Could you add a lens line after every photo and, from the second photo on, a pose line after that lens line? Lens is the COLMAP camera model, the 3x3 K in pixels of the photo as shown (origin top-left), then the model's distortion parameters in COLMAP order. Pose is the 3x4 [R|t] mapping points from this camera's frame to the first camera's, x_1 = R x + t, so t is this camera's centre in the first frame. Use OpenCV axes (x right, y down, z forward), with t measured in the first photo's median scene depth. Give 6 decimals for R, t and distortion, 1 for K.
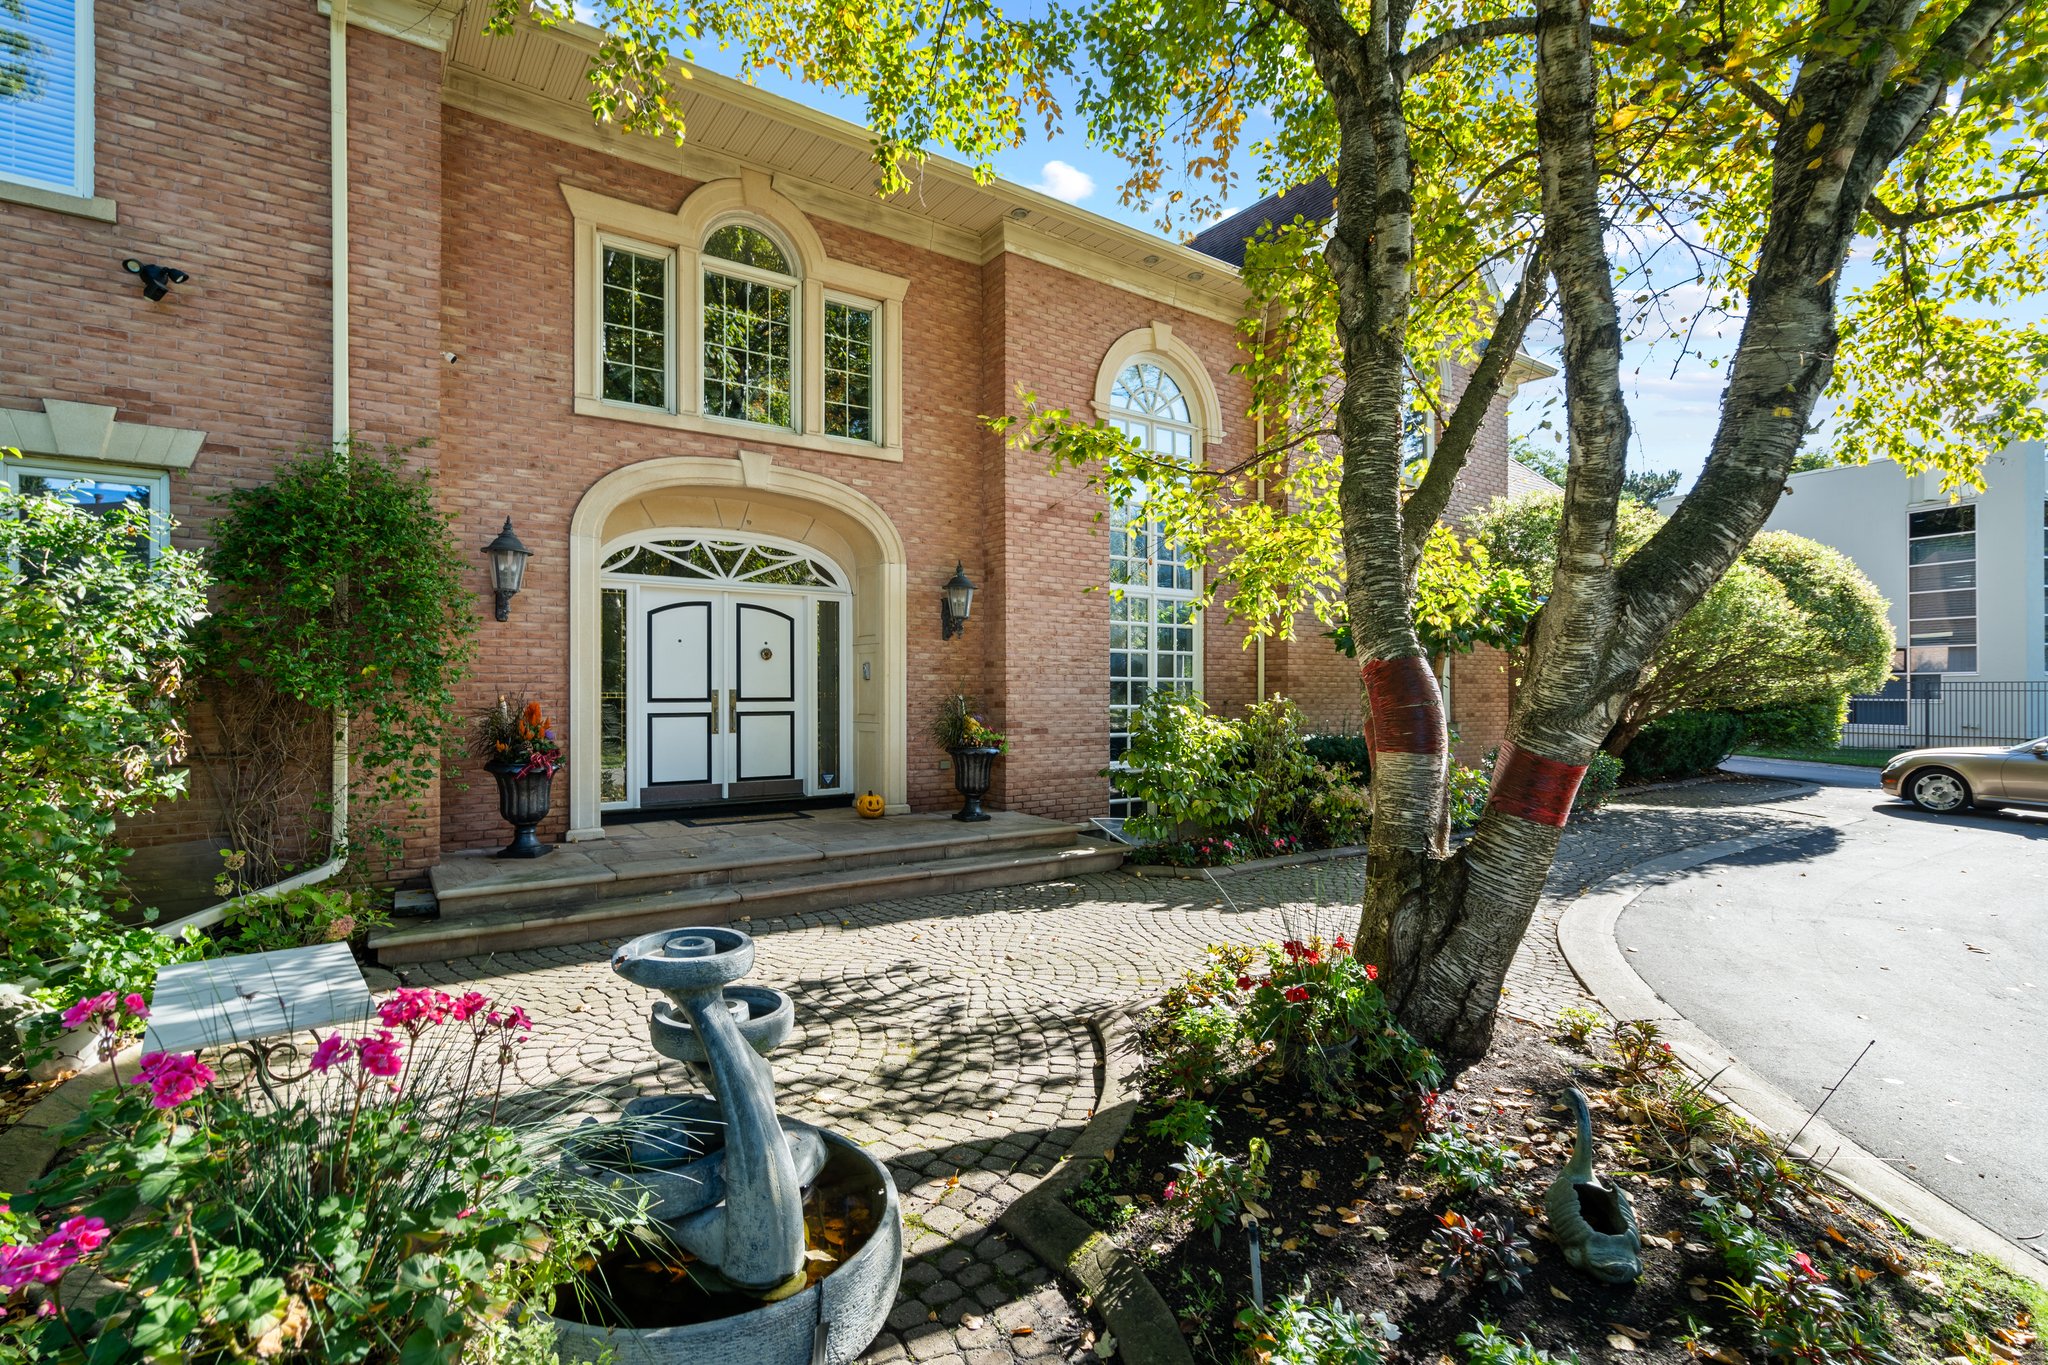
lens RADIAL K [[935.6, 0, 1017.0], [0, 935.6, 687.7], [0, 0, 1]] dist [-0.005298, 0.000549]
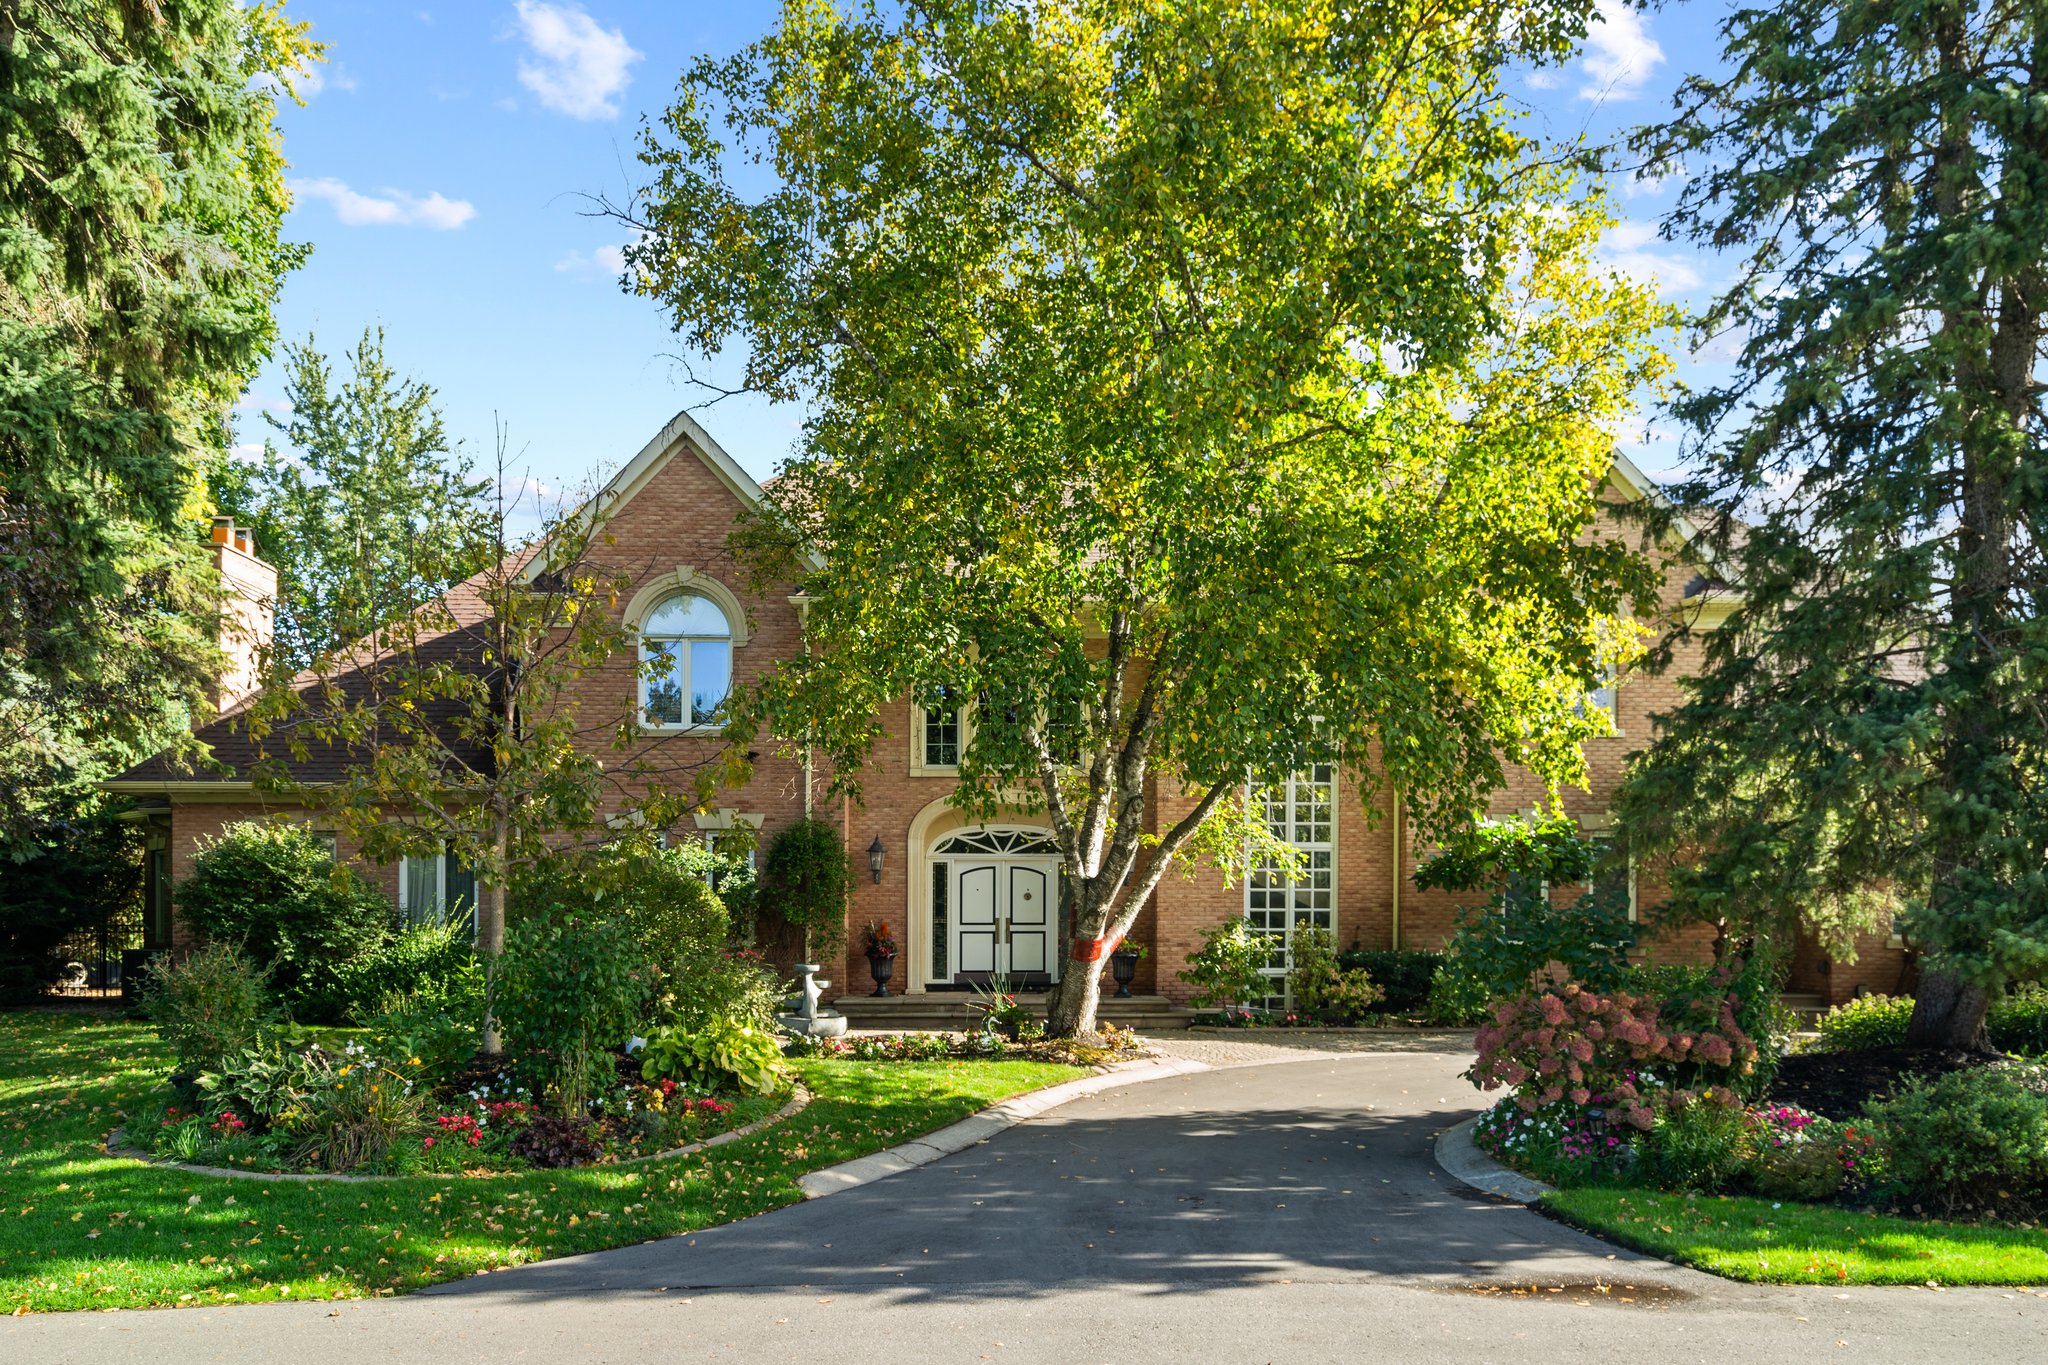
lens RADIAL K [[1475.4, 0, 1073.7], [0, 1475.4, 687.0], [0, 0, 1]] dist [-0.002362, -0.000179]
pose [[0.840815, -0.086118, -0.534428, 1.462655], [0.001186, 0.987555, -0.157269, 0.011261], [0.541321, 0.131600, 0.830453, -1.406876]]
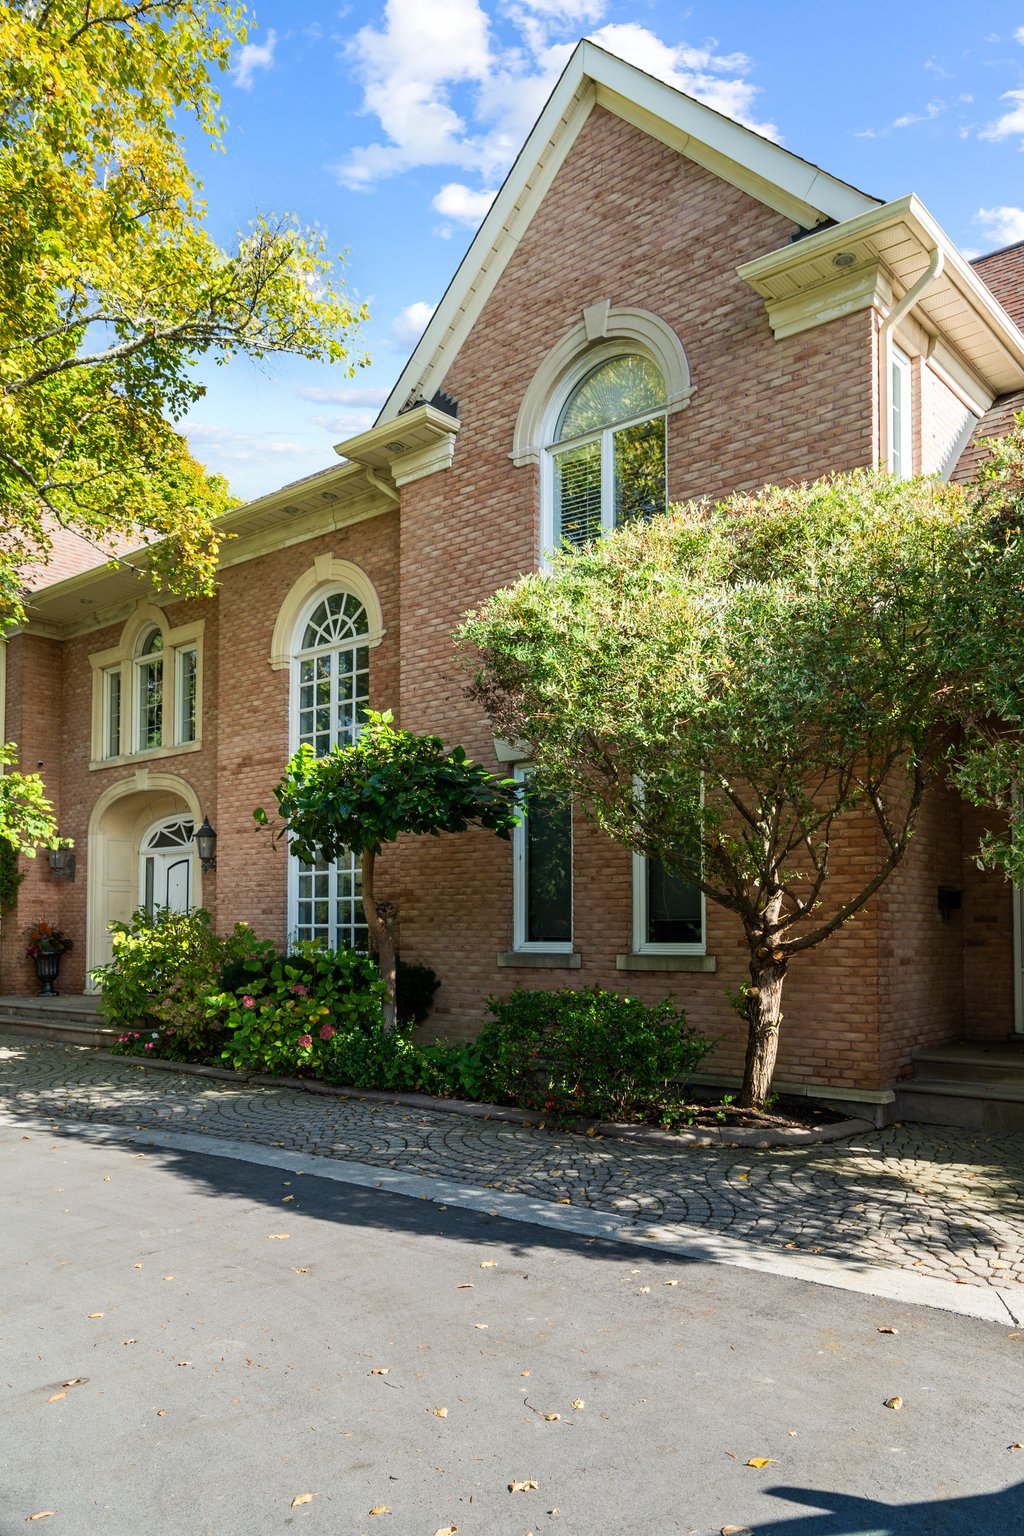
lens RADIAL K [[1147.8, 0, 514.2], [0, 1147.8, 882.1], [0, 0, 1]] dist [0.014323, 0.006988]
pose [[0.239001, -0.042859, -0.970073, 1.919484], [0.002361, 0.999048, -0.043558, 0.037300], [0.971016, 0.008120, 0.238875, 1.219723]]
